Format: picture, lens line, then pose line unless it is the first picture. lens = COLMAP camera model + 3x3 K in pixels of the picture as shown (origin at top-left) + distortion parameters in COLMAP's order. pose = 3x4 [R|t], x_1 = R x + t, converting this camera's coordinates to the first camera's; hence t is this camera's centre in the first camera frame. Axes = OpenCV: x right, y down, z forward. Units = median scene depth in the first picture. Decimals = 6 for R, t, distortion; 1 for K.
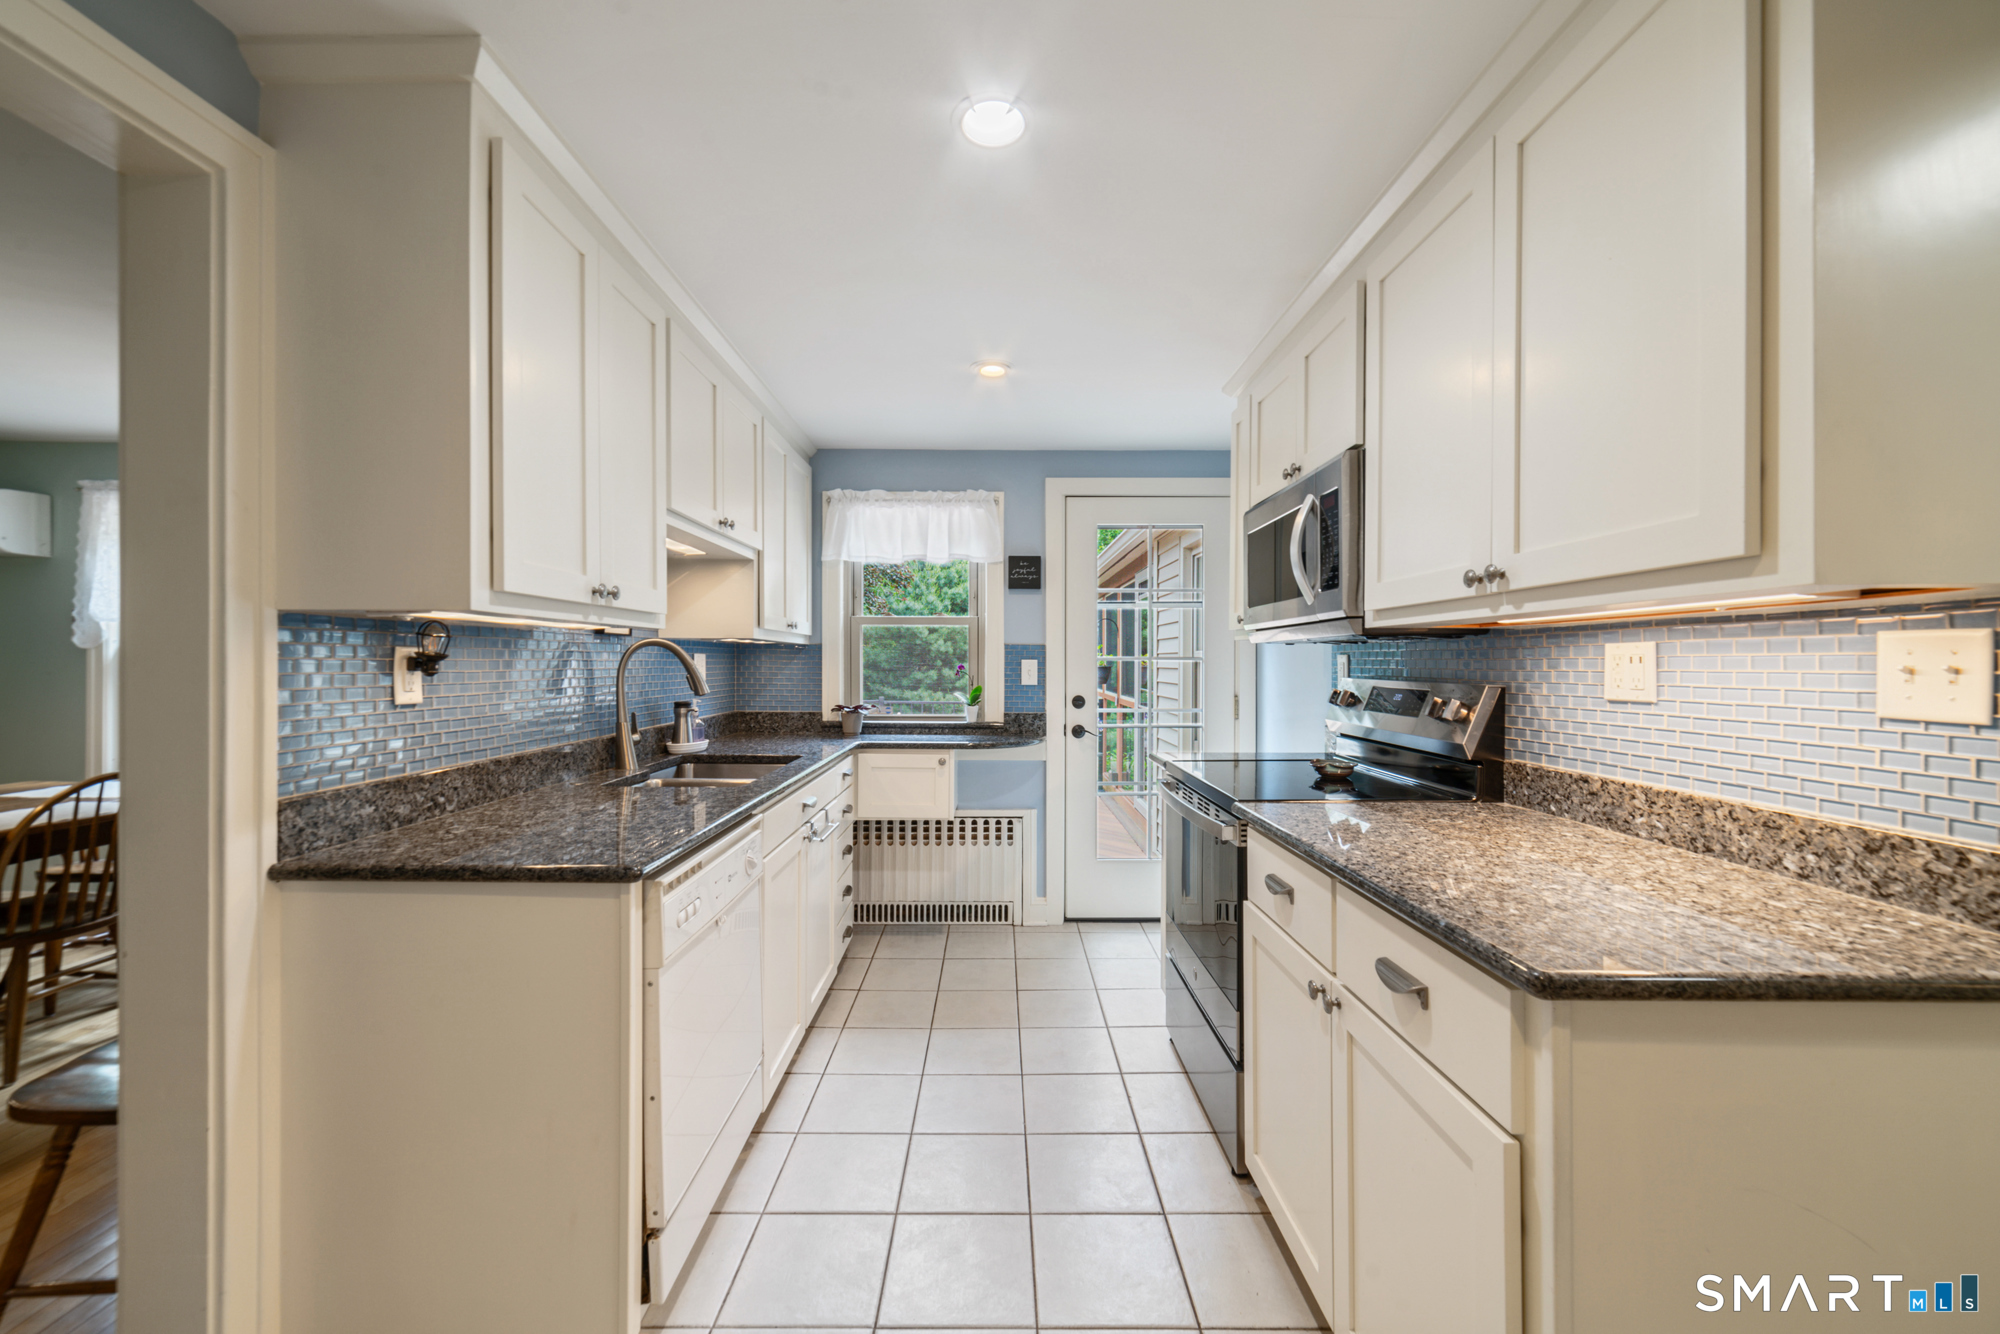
lens RADIAL K [[775.3, 0, 992.8], [0, 775.3, 669.1], [0, 0, 1]] dist [-0.000913, 0.000340]
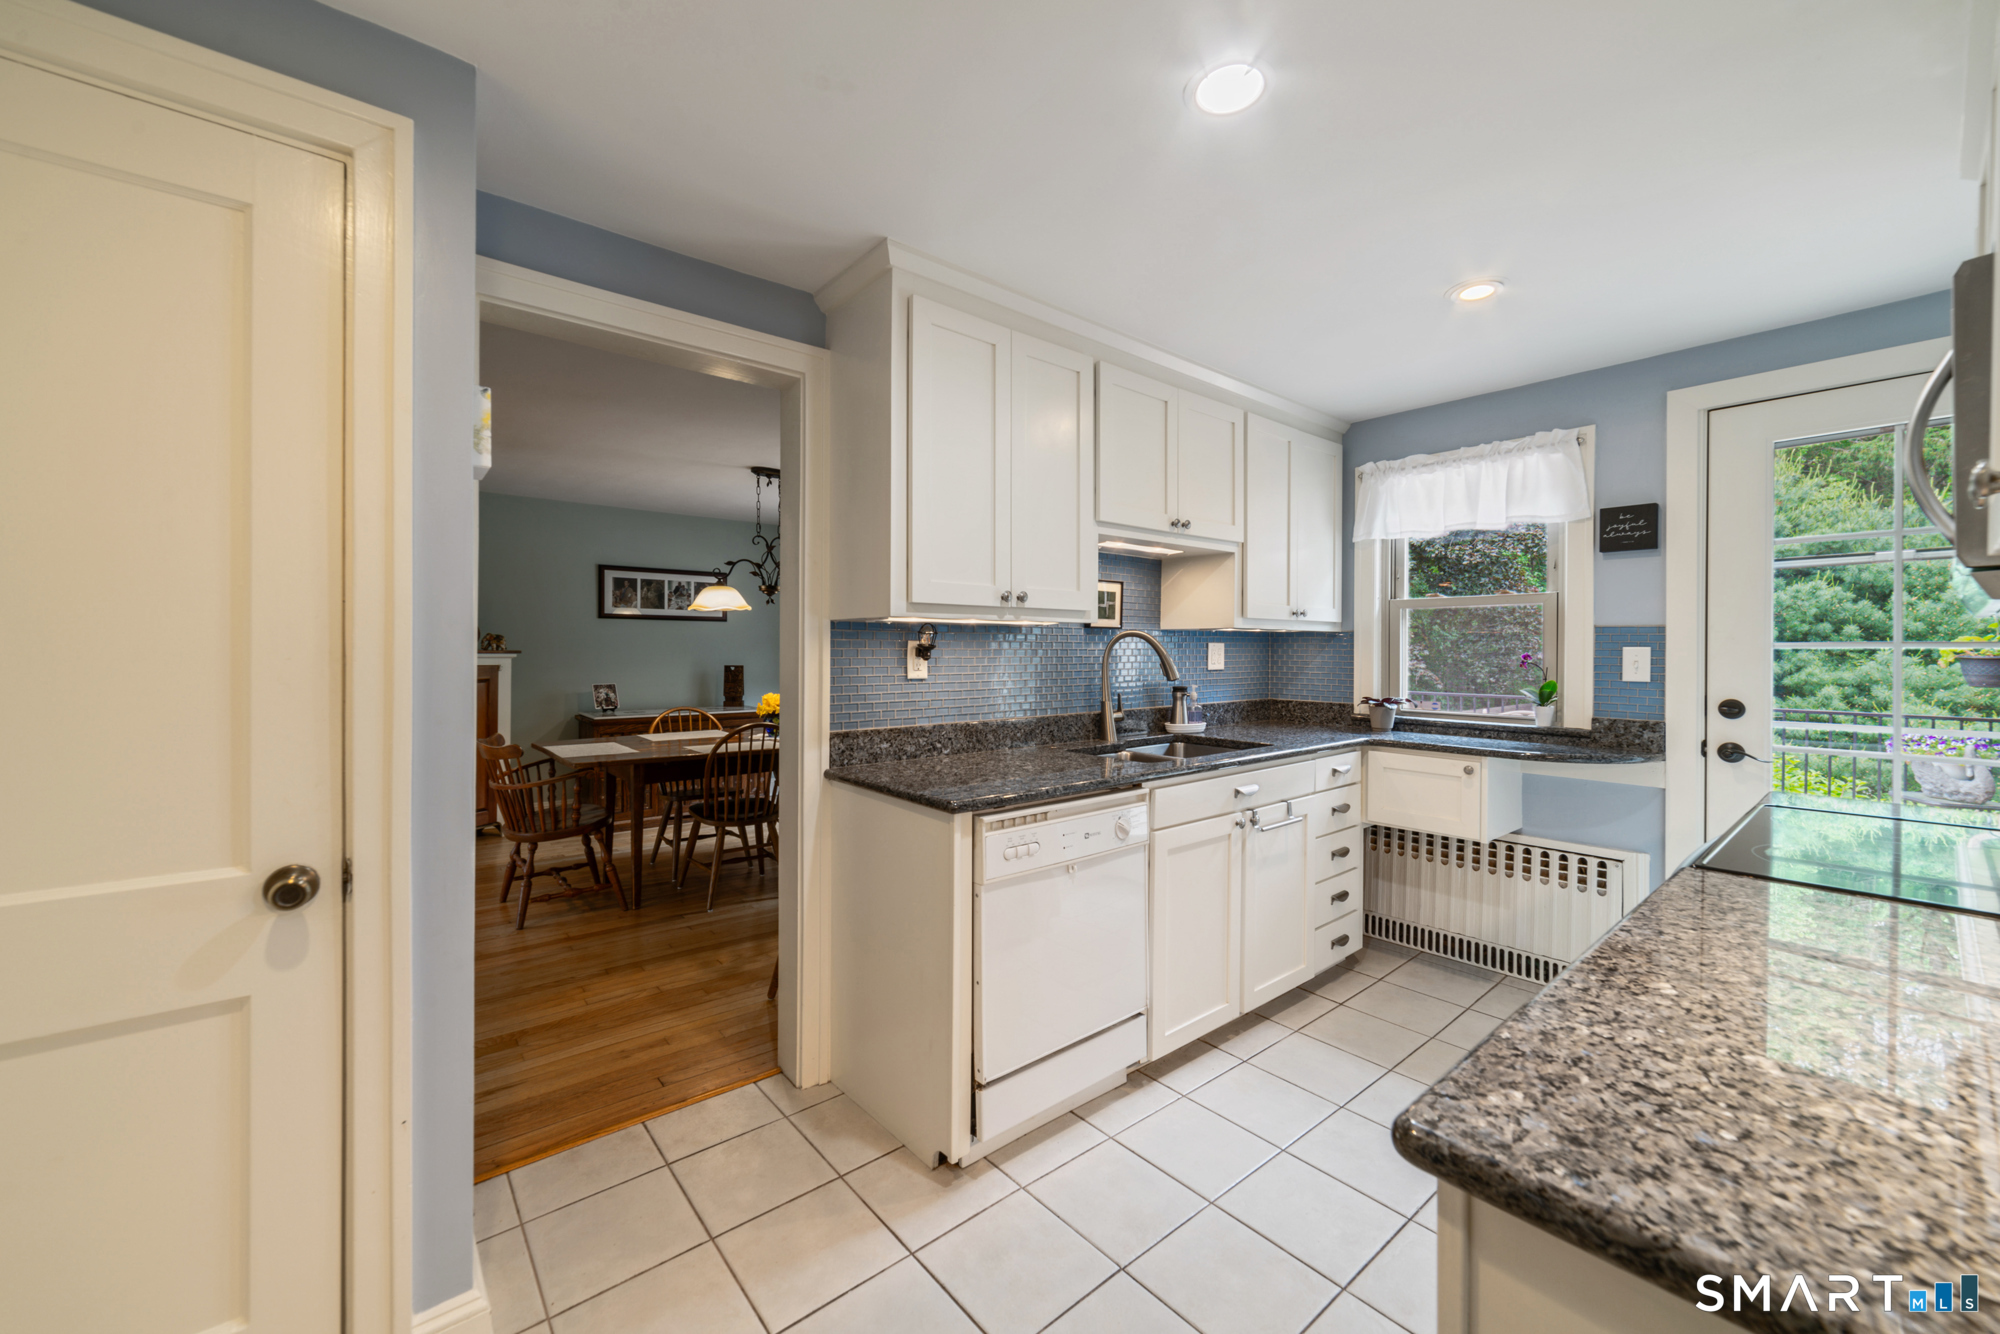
lens RADIAL K [[775.3, 0, 989.4], [0, 775.3, 655.0], [0, 0, 1]] dist [-0.000913, 0.000340]
pose [[0.638668, 0.003288, -0.769475, 0.237225], [-0.006096, 0.999981, -0.000787, -0.000375], [0.769458, 0.005194, 0.638676, 0.070852]]
